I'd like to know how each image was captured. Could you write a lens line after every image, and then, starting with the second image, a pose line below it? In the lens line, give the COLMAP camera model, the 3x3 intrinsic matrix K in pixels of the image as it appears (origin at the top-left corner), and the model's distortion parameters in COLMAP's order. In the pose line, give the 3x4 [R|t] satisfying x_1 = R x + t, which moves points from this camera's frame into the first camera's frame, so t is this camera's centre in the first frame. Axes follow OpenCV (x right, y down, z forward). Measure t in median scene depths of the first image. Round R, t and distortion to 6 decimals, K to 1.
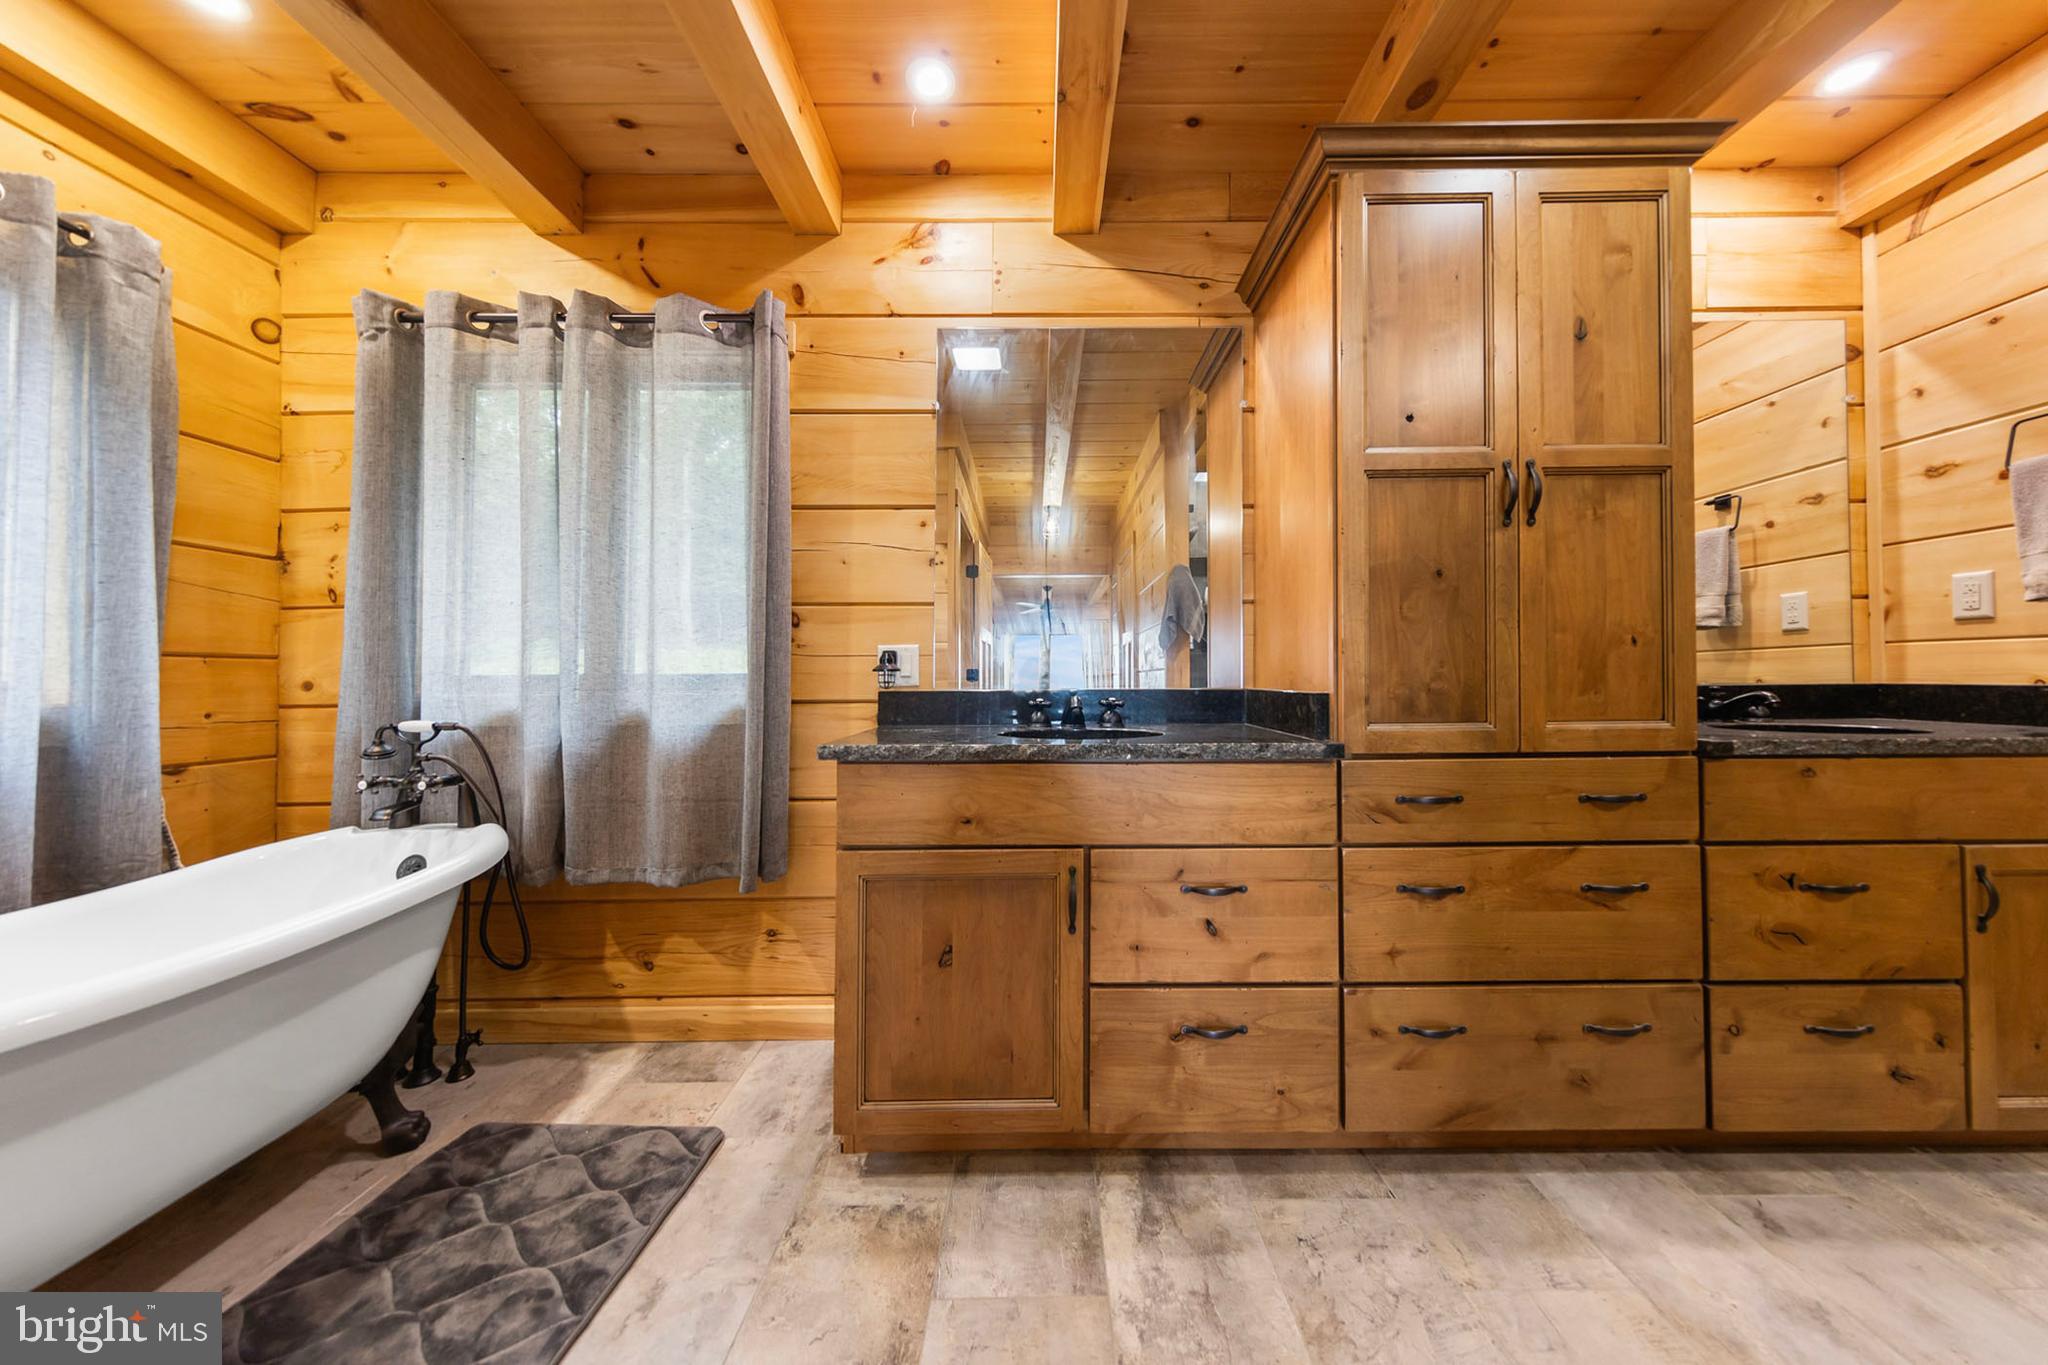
lens RADIAL K [[657.3, 0, 1029.5], [0, 657.3, 678.2], [0, 0, 1]] dist [0.010249, 0.000061]
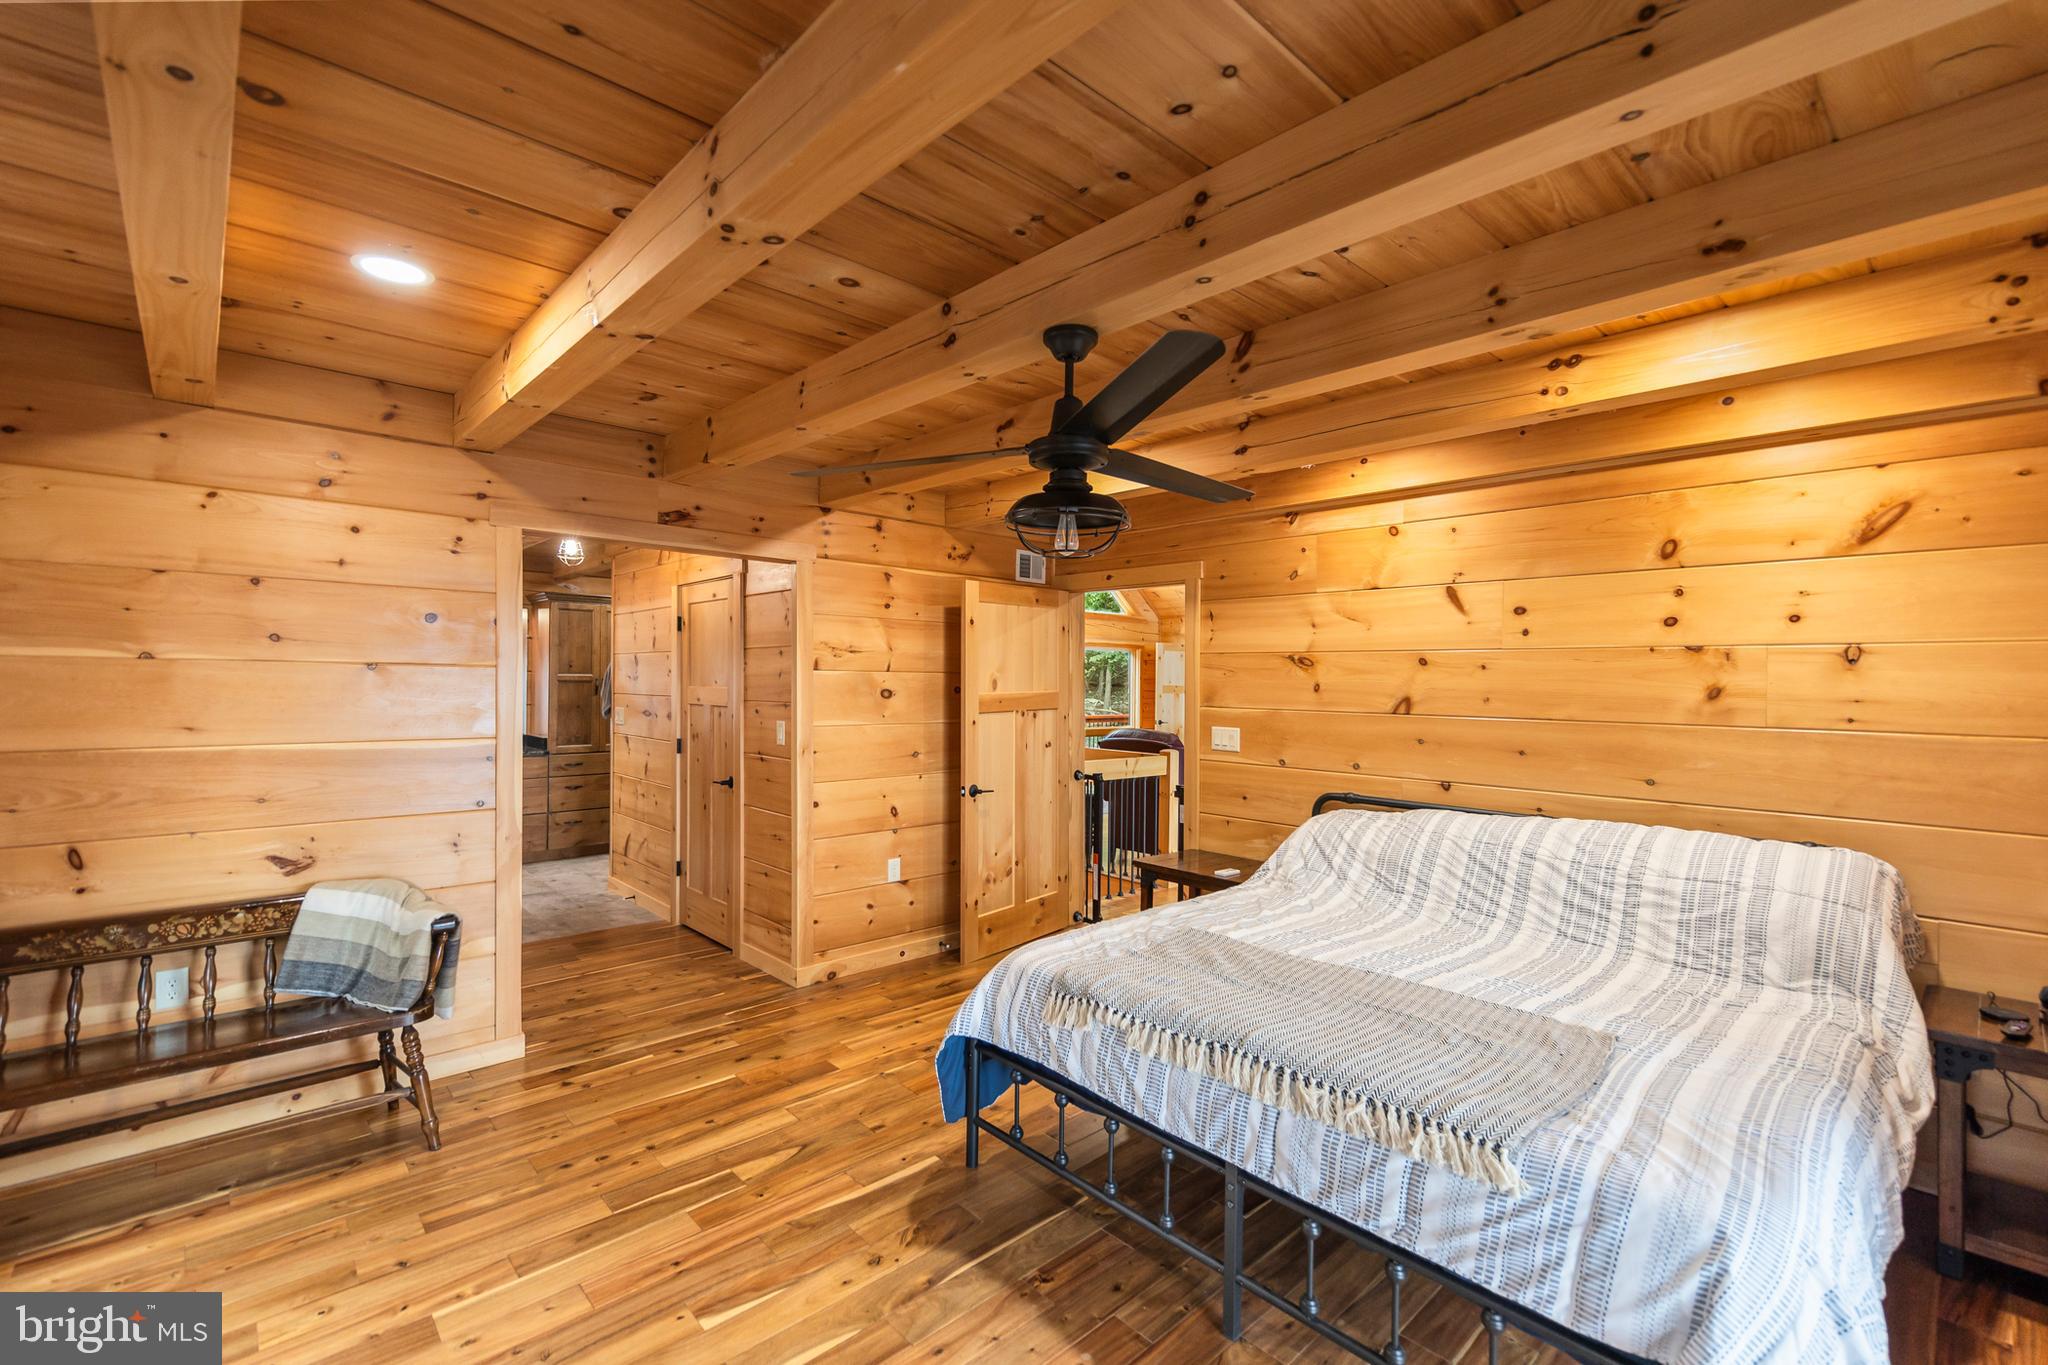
lens RADIAL K [[866.7, 0, 1023.6], [0, 866.7, 684.9], [0, 0, 1]] dist [0.009988, -0.000604]
pose [[0.732453, -0.005524, 0.680795, -0.945429], [-0.011476, 0.999725, 0.020459, -0.422201], [-0.680721, -0.022798, 0.732188, -4.578844]]
